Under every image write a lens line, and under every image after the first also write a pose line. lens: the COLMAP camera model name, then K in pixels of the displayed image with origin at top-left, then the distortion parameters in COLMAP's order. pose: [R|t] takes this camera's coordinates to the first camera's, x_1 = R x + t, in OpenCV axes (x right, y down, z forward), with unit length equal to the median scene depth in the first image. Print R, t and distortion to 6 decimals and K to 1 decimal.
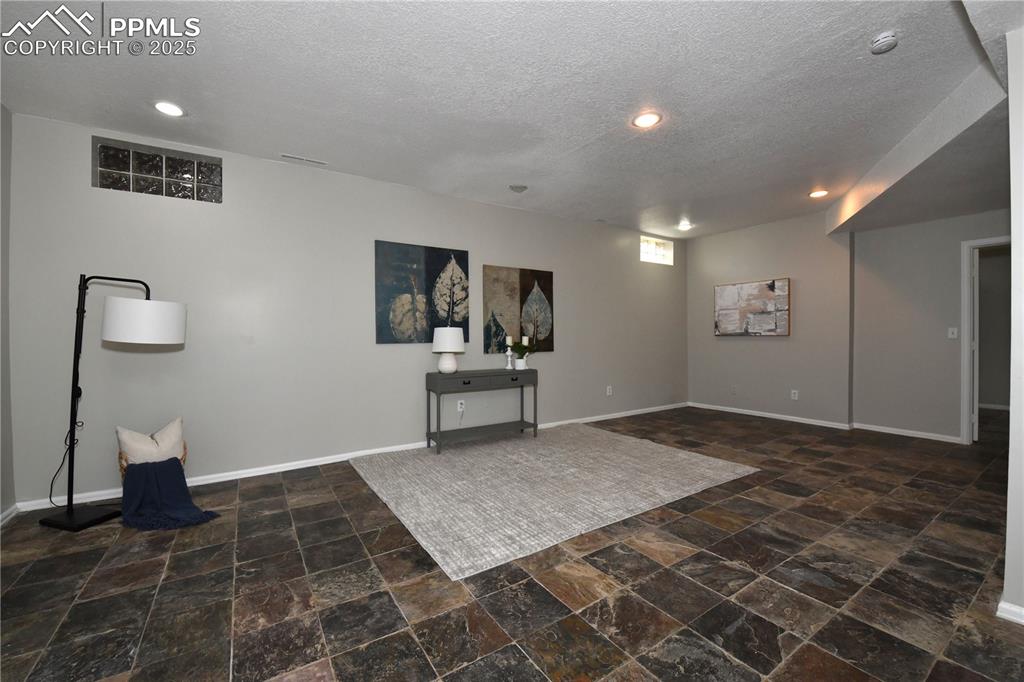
lens RADIAL K [[410.1, 0, 505.0], [0, 410.1, 339.6], [0, 0, 1]] dist [-0.016359, -0.001238]
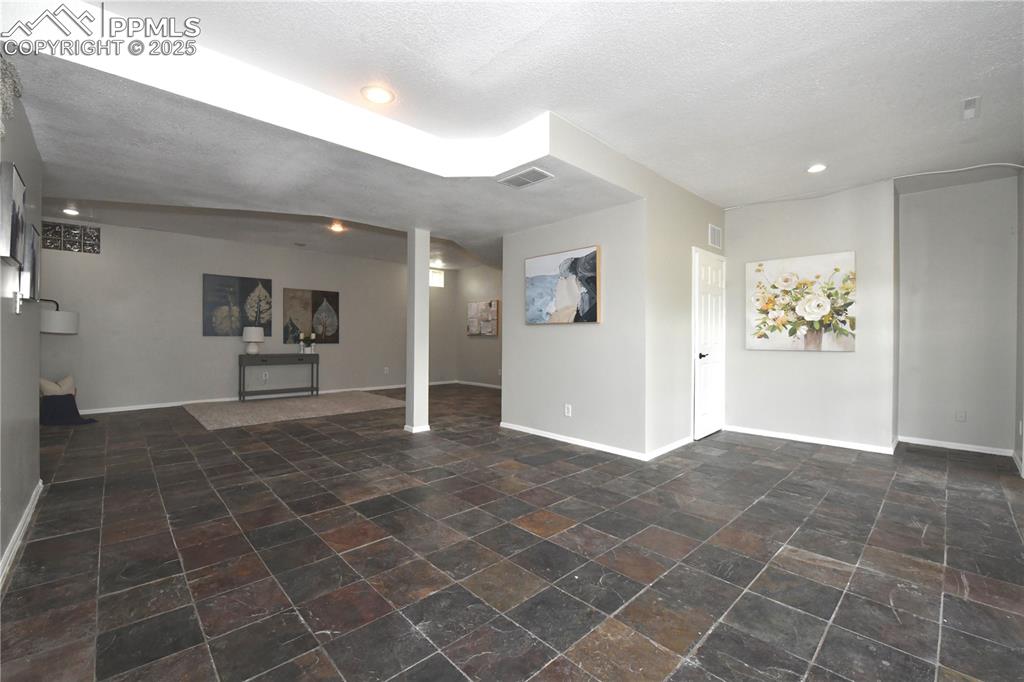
lens RADIAL K [[430.5, 0, 506.4], [0, 430.5, 341.3], [0, 0, 1]] dist [-0.014774, -0.000755]
pose [[0.983114, 0.012345, 0.182580, 0.692782], [-0.012945, 0.999914, 0.002096, 0.014194], [-0.182538, -0.004424, 0.983189, -1.110096]]
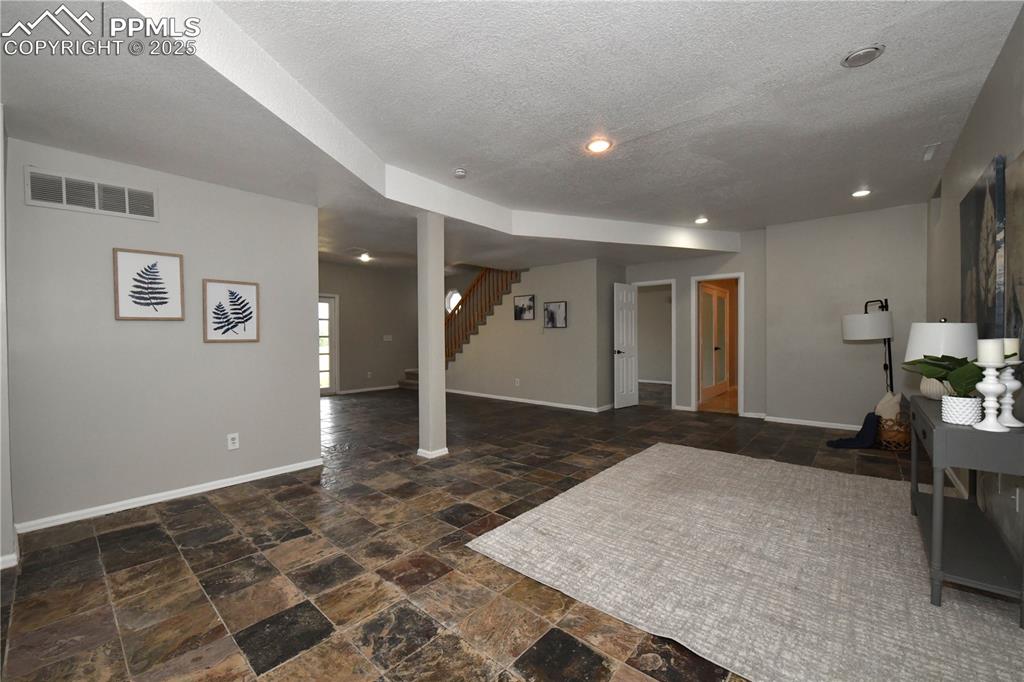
lens RADIAL K [[410.1, 0, 511.0], [0, 410.1, 342.7], [0, 0, 1]] dist [-0.016359, -0.001238]
pose [[-0.957132, 0.015118, -0.289257, 0.785963], [0.008826, 0.999696, 0.023044, -0.022939], [0.289517, 0.019503, -0.956974, 1.740081]]
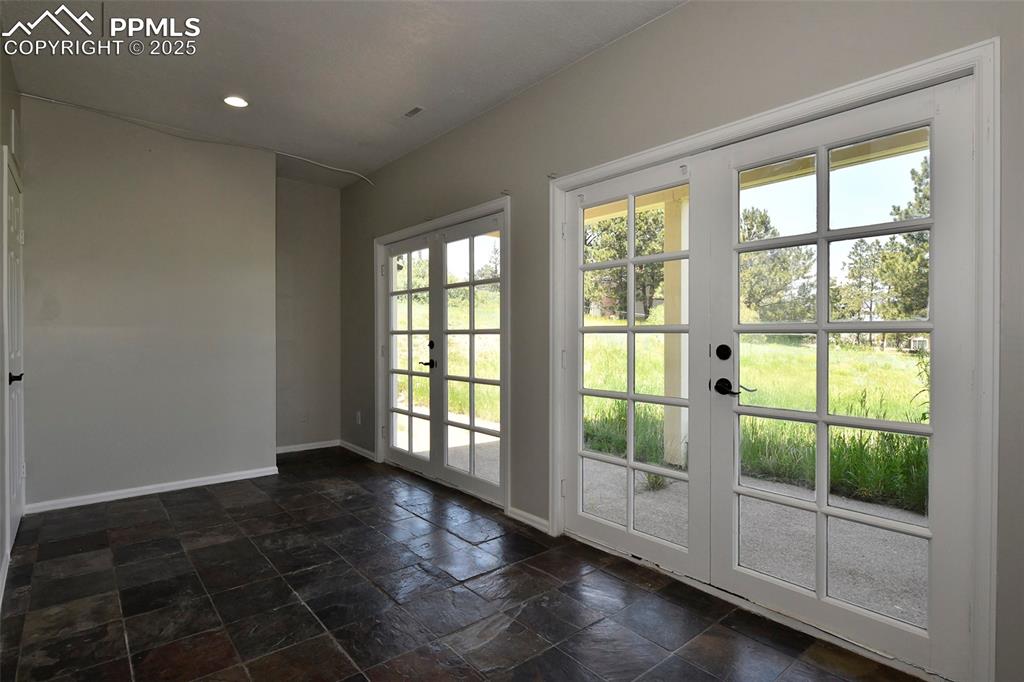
lens RADIAL K [[514.7, 0, 500.9], [0, 514.7, 340.6], [0, 0, 1]] dist [-0.004241, -0.000460]
pose [[-0.118334, 0.000605, 0.992974, 0.679785], [0.004034, 0.999992, -0.000129, 0.000820], [-0.992966, 0.003990, -0.118335, -0.502388]]
